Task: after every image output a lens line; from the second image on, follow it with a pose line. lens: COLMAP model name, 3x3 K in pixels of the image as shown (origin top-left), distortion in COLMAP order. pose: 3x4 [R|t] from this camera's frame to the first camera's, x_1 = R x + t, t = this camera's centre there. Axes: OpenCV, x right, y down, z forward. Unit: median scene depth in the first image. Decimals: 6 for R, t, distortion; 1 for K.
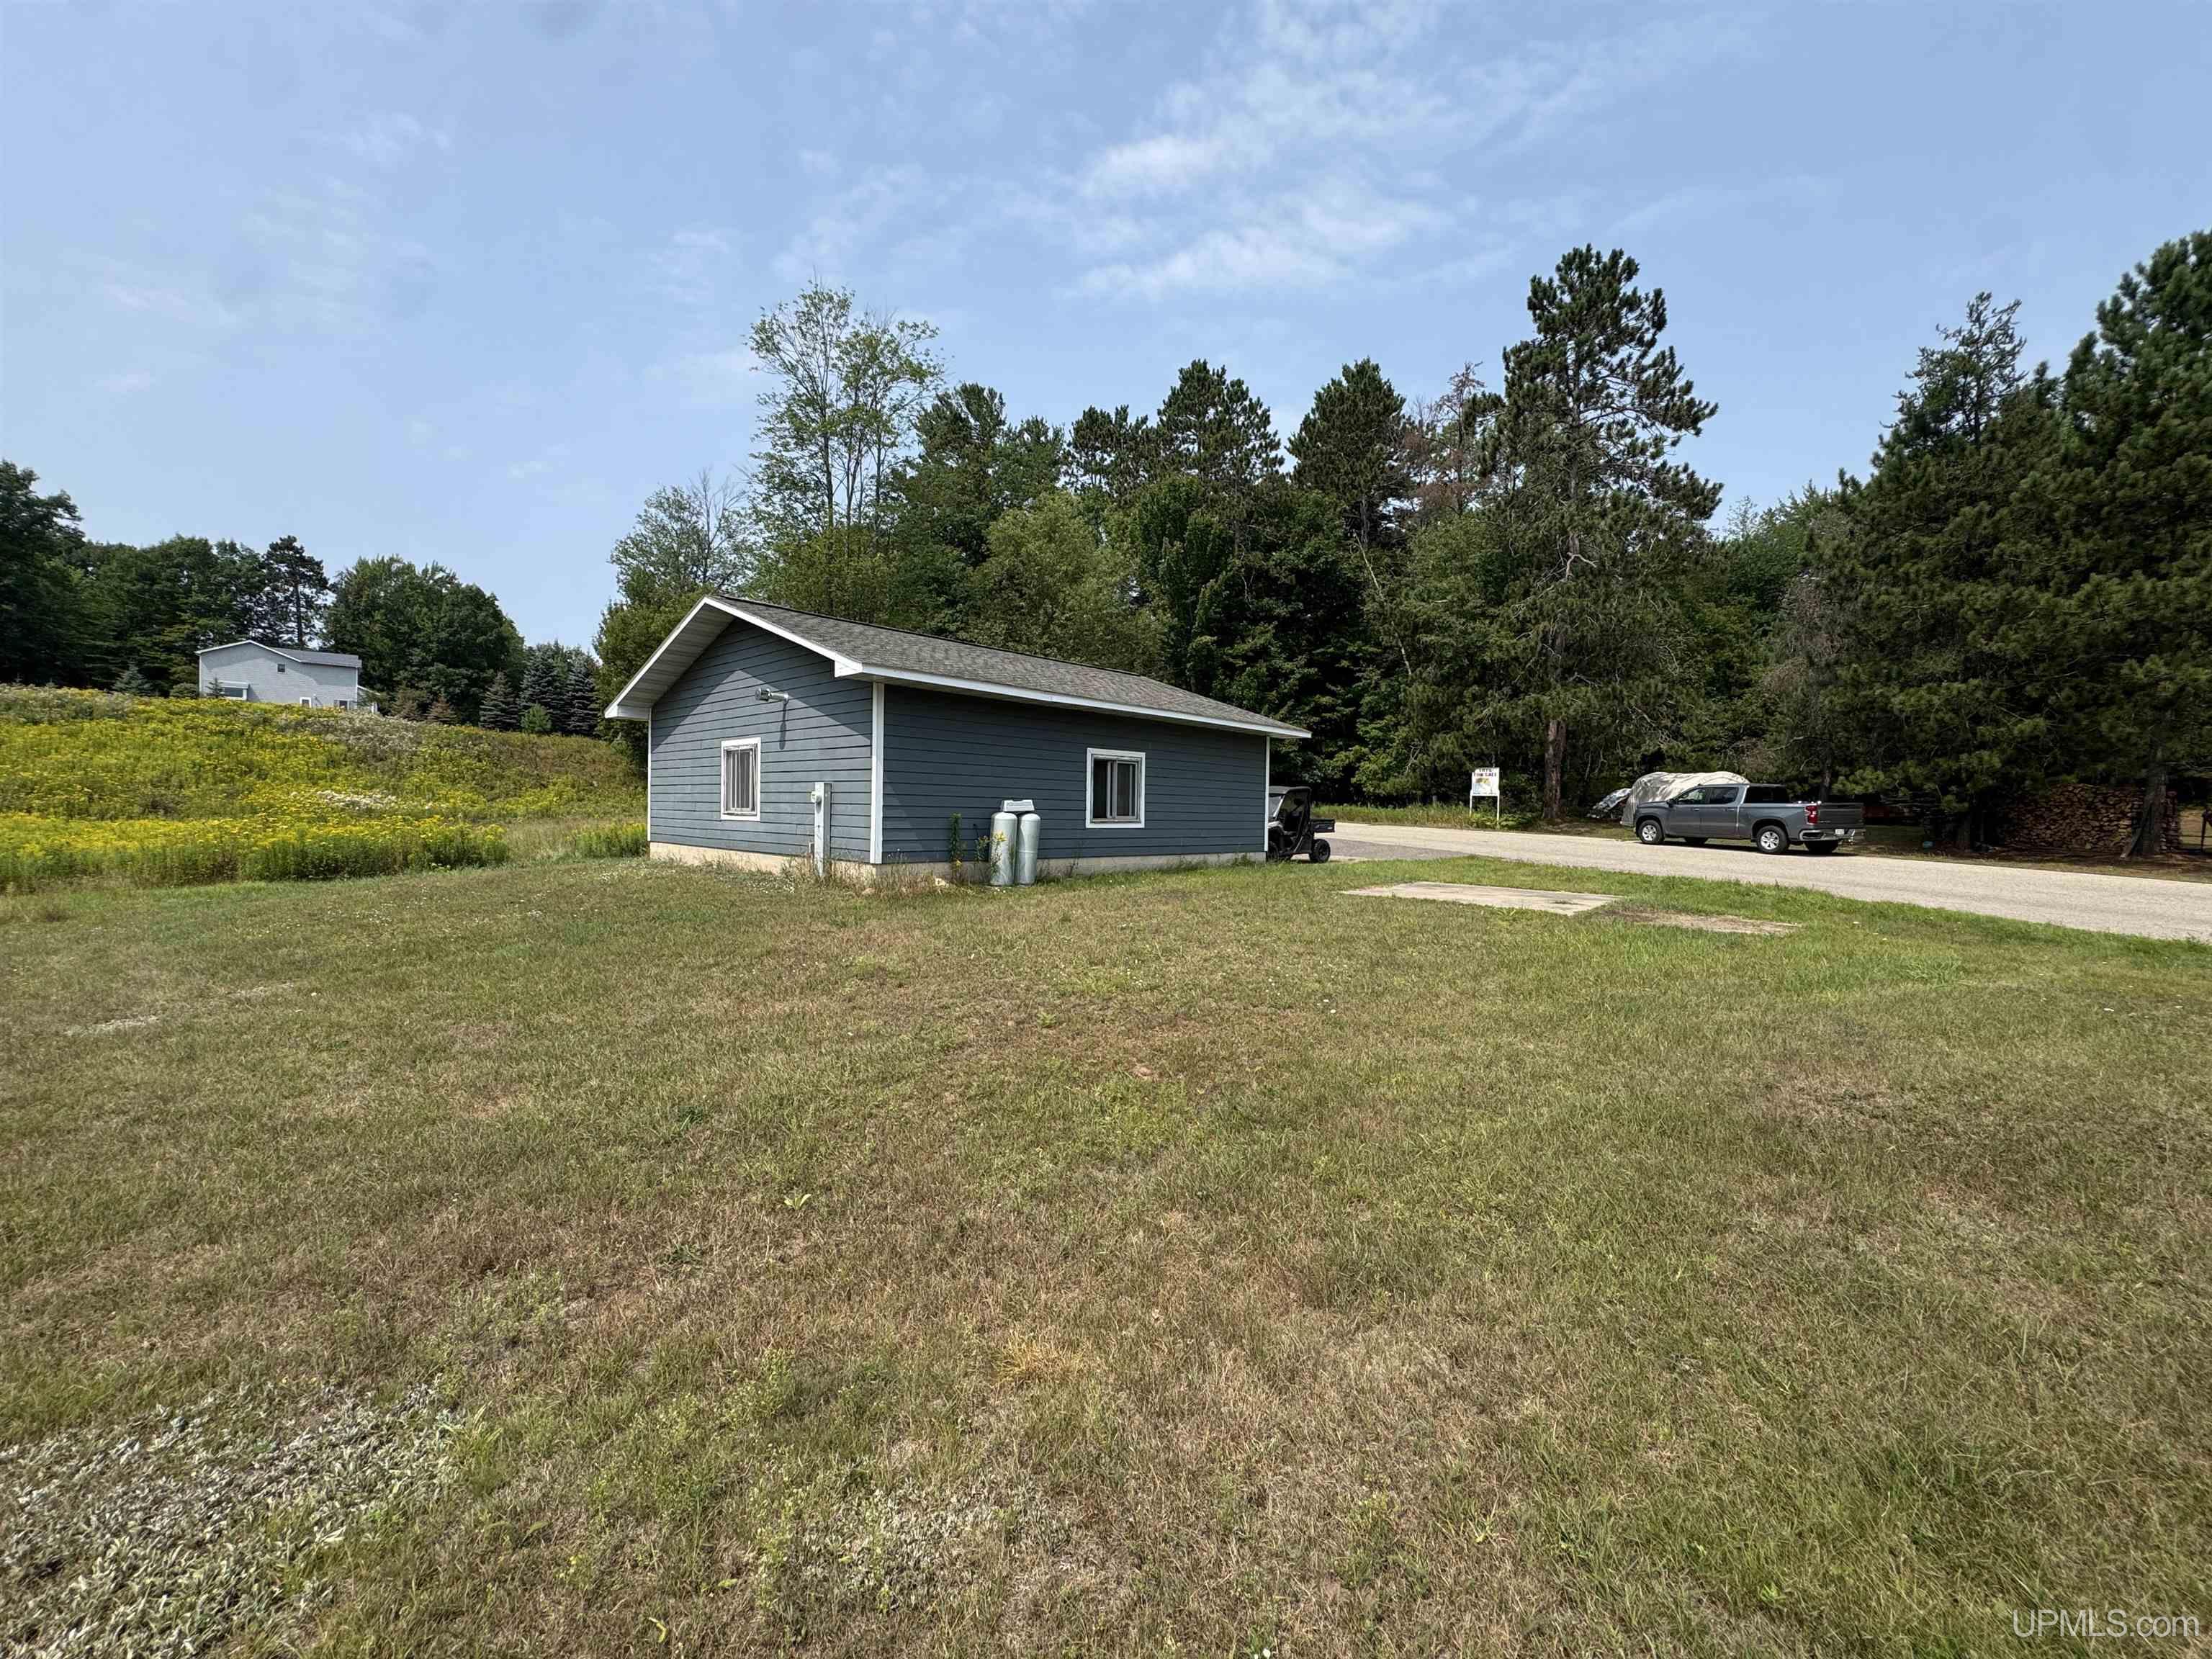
lens RADIAL K [[882.6, 0, 1102.5], [0, 882.6, 822.1], [0, 0, 1]] dist [-0.003848, 0.000154]
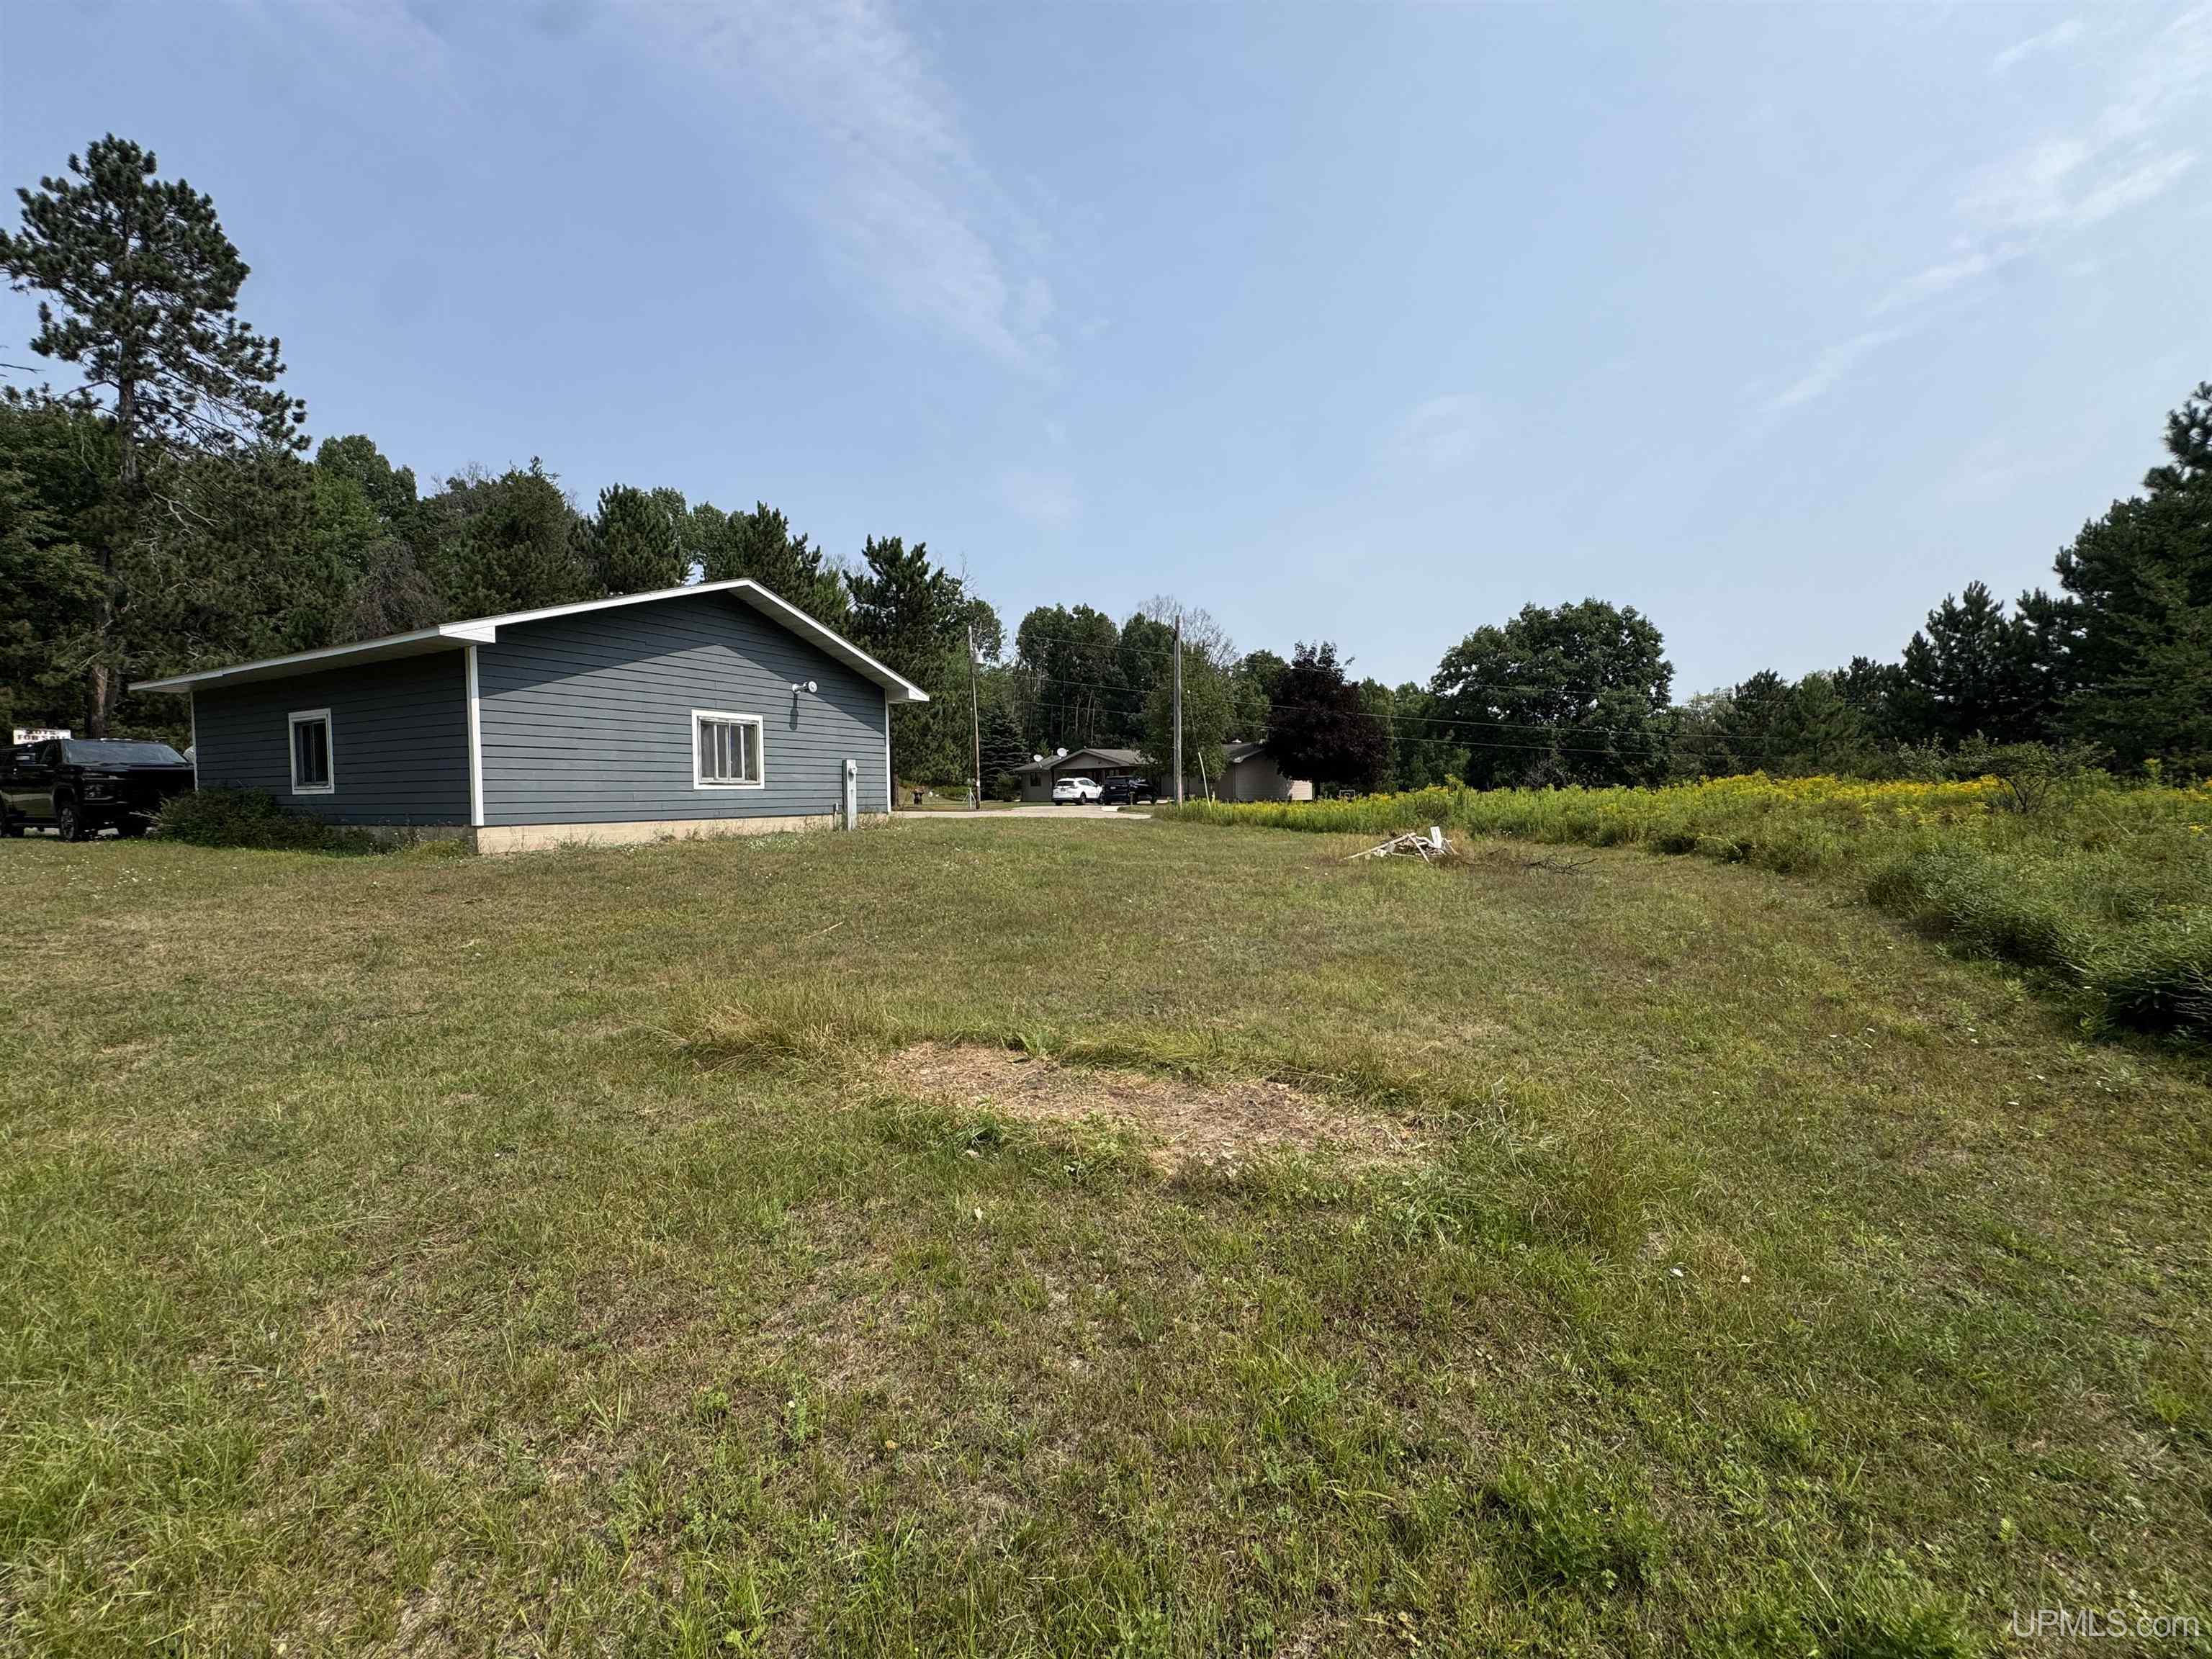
lens RADIAL K [[882.6, 0, 1102.5], [0, 882.6, 822.1], [0, 0, 1]] dist [-0.003848, 0.000154]
pose [[-0.277495, -0.050142, 0.959418, -0.612160], [0.013936, 0.998322, 0.056206, -0.006390], [-0.960626, 0.028967, -0.276330, 0.340128]]
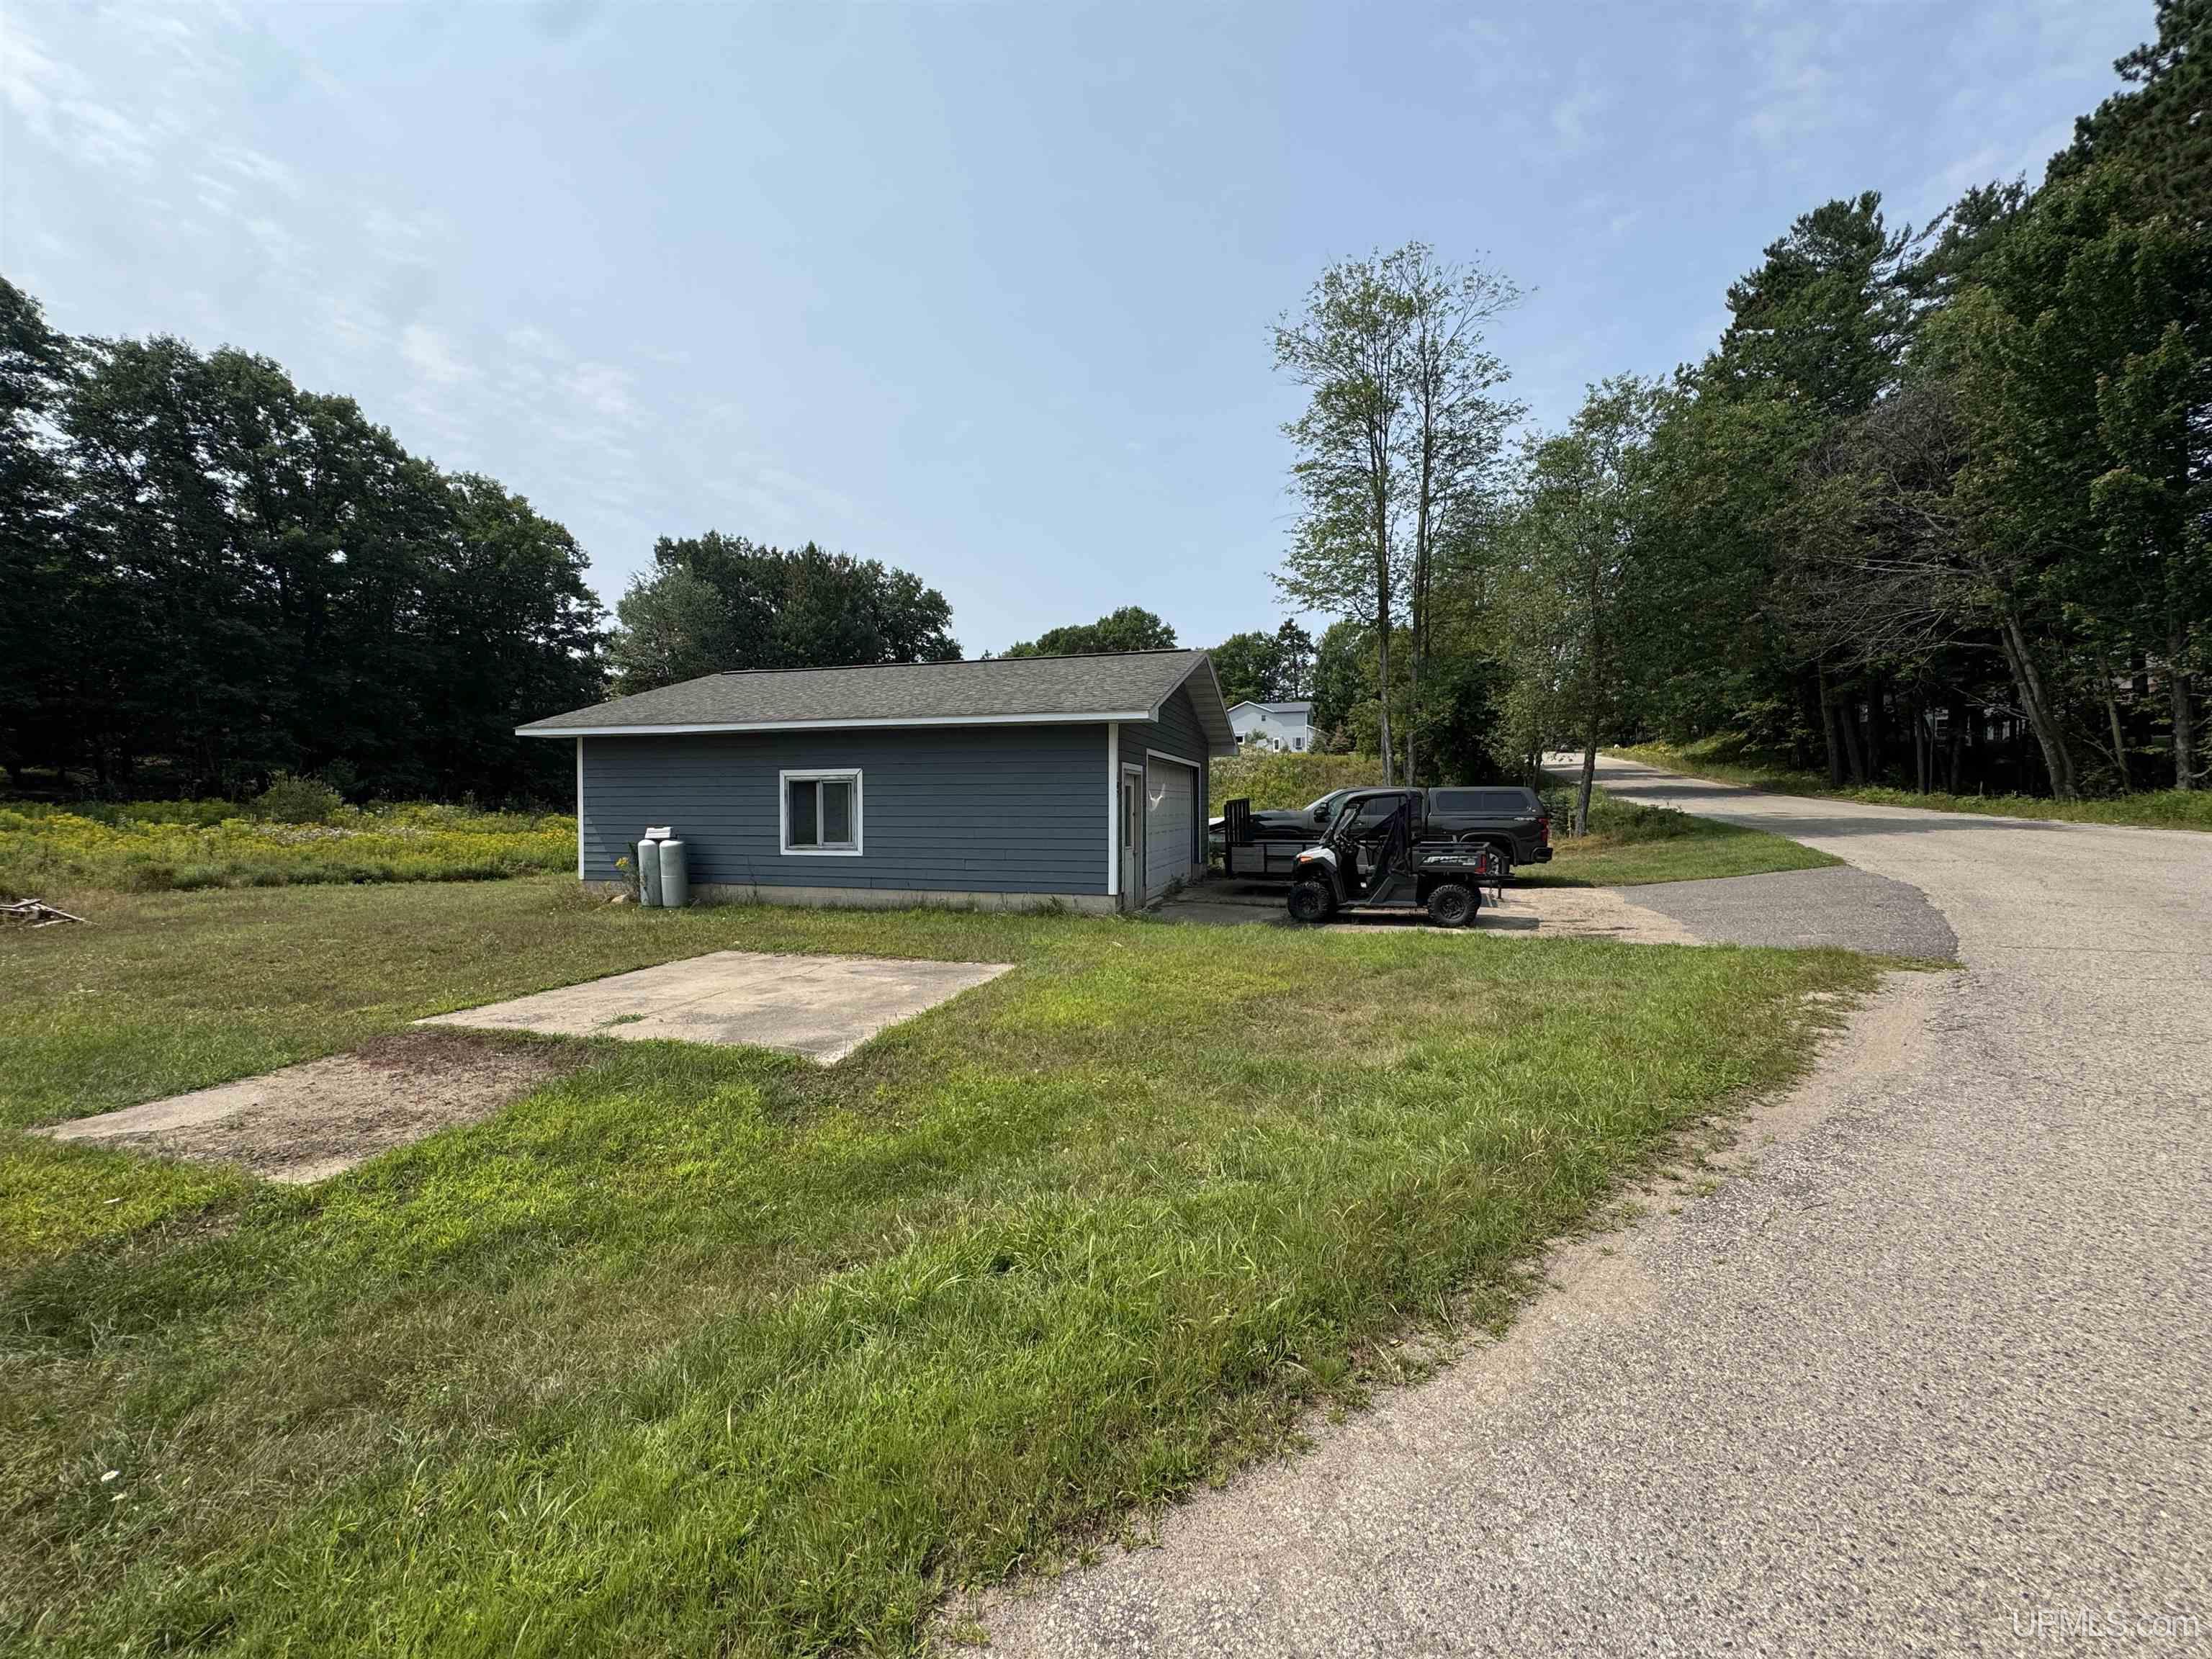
lens RADIAL K [[882.6, 0, 1102.5], [0, 882.6, 822.1], [0, 0, 1]] dist [-0.003848, 0.000154]
pose [[0.457552, -0.004785, -0.889170, 0.388168], [-0.002762, 0.999973, -0.006803, -0.008968], [0.889178, 0.005569, 0.457527, 0.343841]]
